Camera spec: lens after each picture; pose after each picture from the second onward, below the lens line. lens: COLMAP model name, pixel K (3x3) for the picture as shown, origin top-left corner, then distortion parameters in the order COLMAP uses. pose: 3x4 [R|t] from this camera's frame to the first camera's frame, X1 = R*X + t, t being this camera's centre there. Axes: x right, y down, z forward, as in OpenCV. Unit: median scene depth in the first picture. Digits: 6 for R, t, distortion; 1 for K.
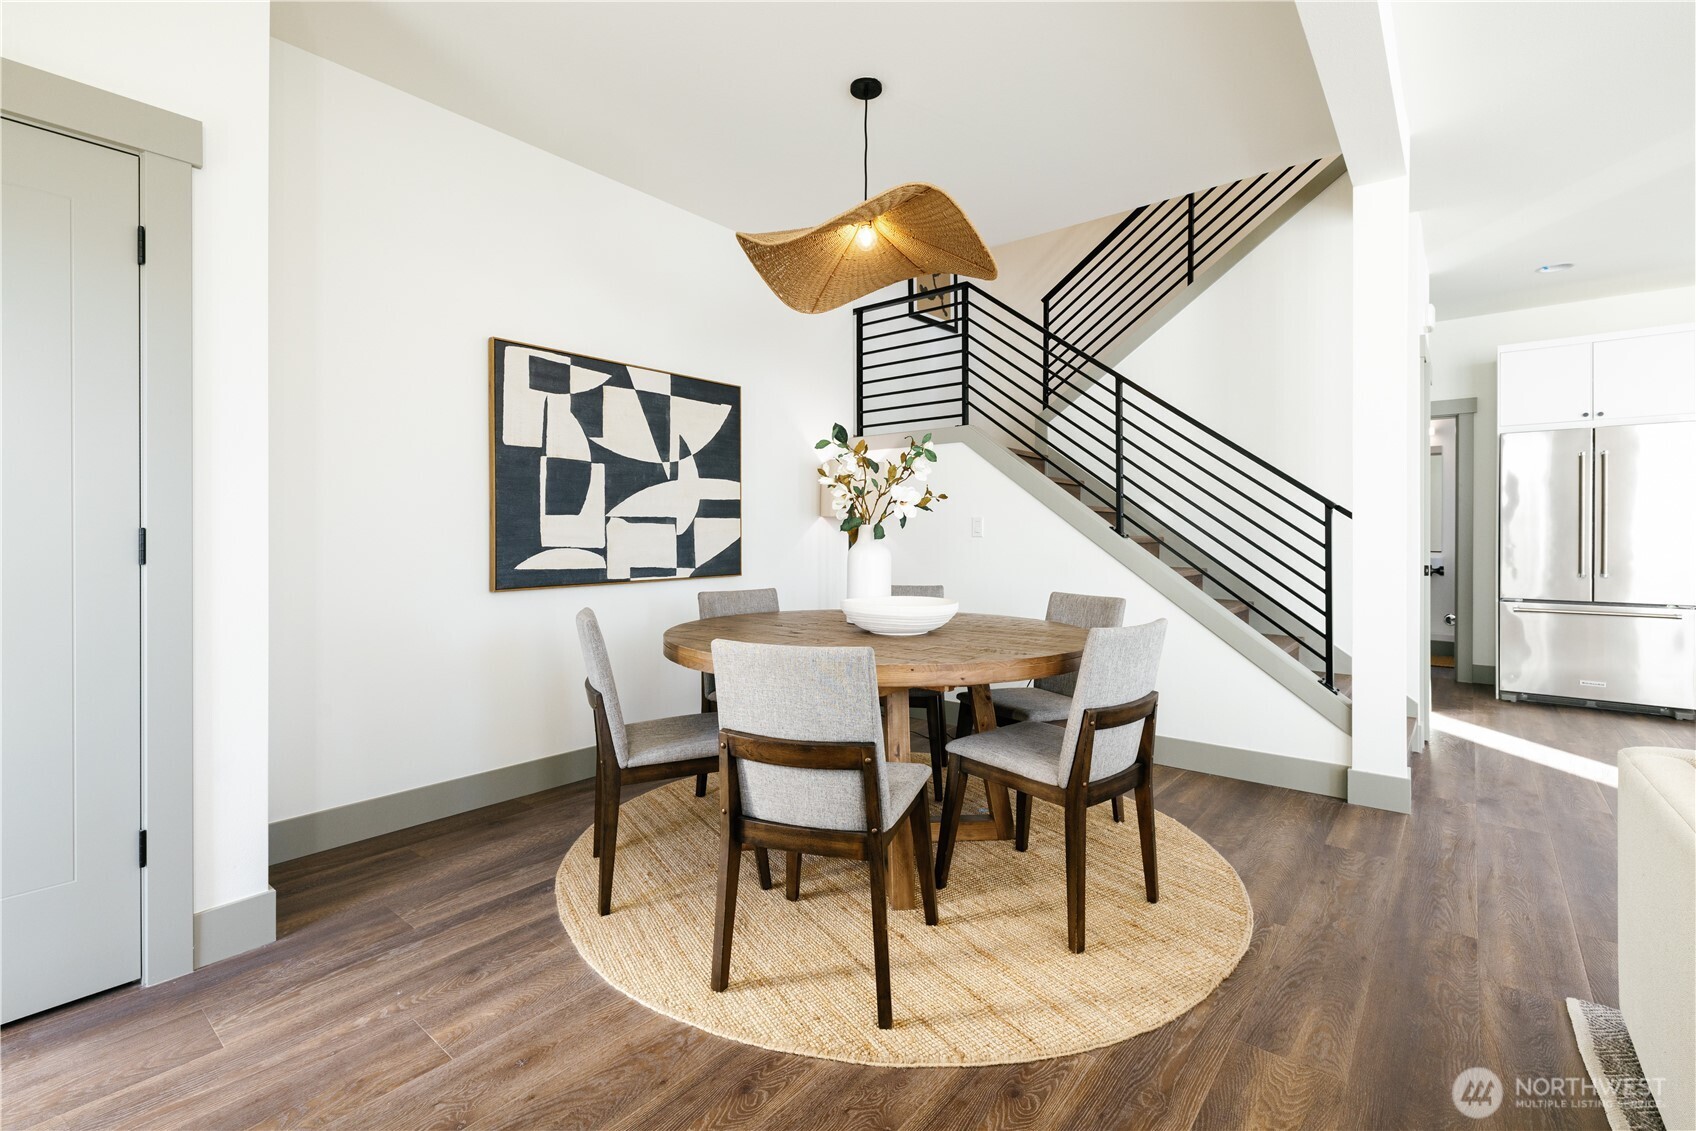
lens RADIAL K [[740.9, 0, 861.2], [0, 740.9, 529.9], [0, 0, 1]] dist [-0.000010, 0.000091]
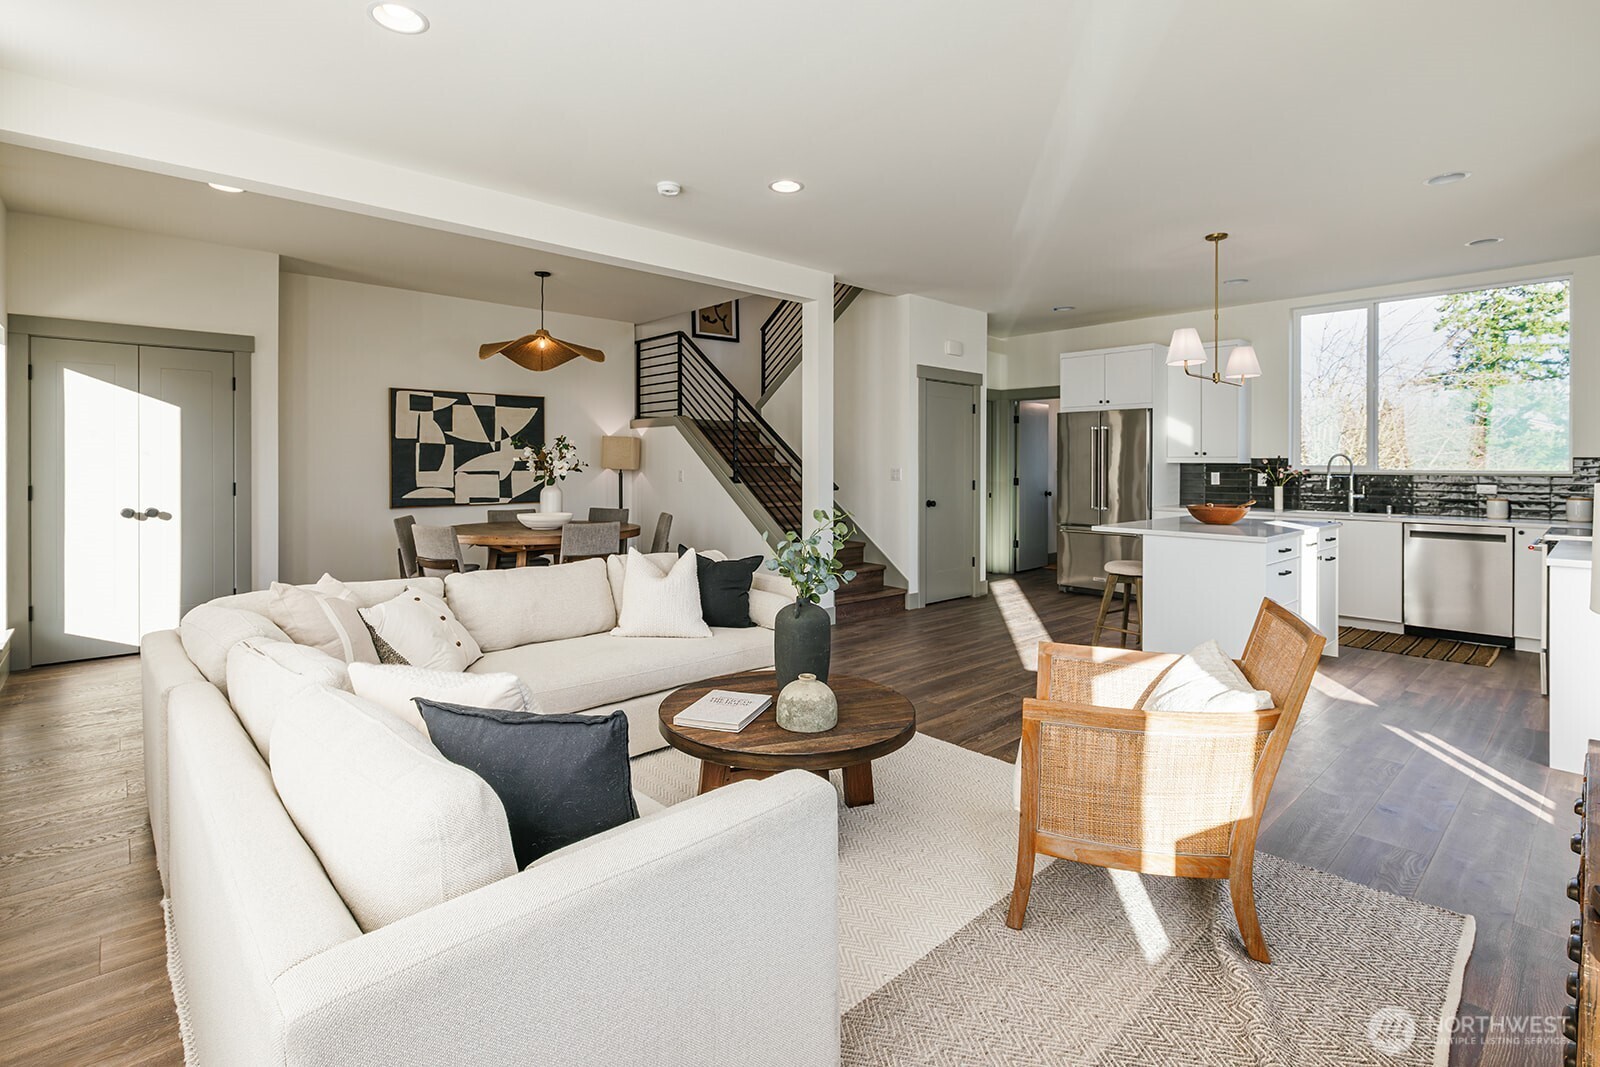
lens RADIAL K [[726.6, 0, 813.7], [0, 726.6, 463.2], [0, 0, 1]] dist [-0.001358, -0.000216]
pose [[0.991409, 0.003890, -0.130741, 0.832957], [-0.003251, 0.999982, 0.005098, -0.051967], [0.130758, -0.004629, 0.991403, -0.766911]]
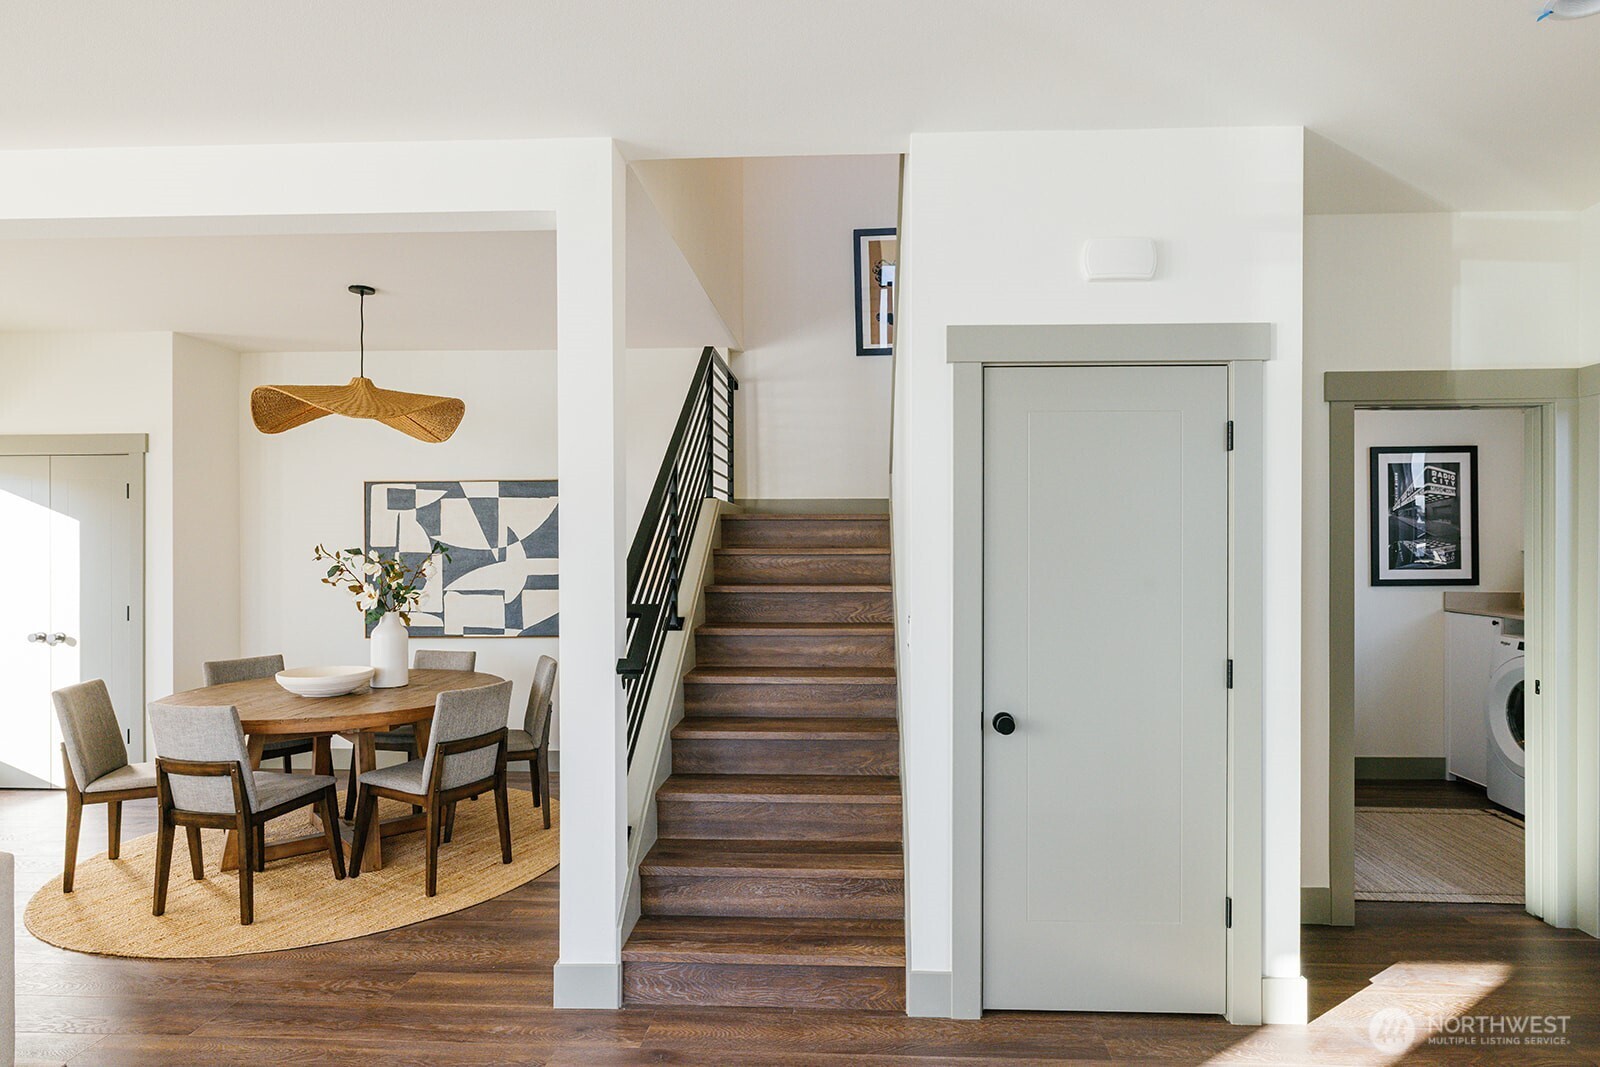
lens RADIAL K [[870.4, 0, 850.0], [0, 870.4, 543.1], [0, 0, 1]] dist [-0.007100, -0.000078]
pose [[0.617431, -0.004874, -0.786610, 1.423548], [0.005662, 0.999982, -0.001752, -0.099704], [0.786604, -0.003372, 0.617448, 0.569976]]
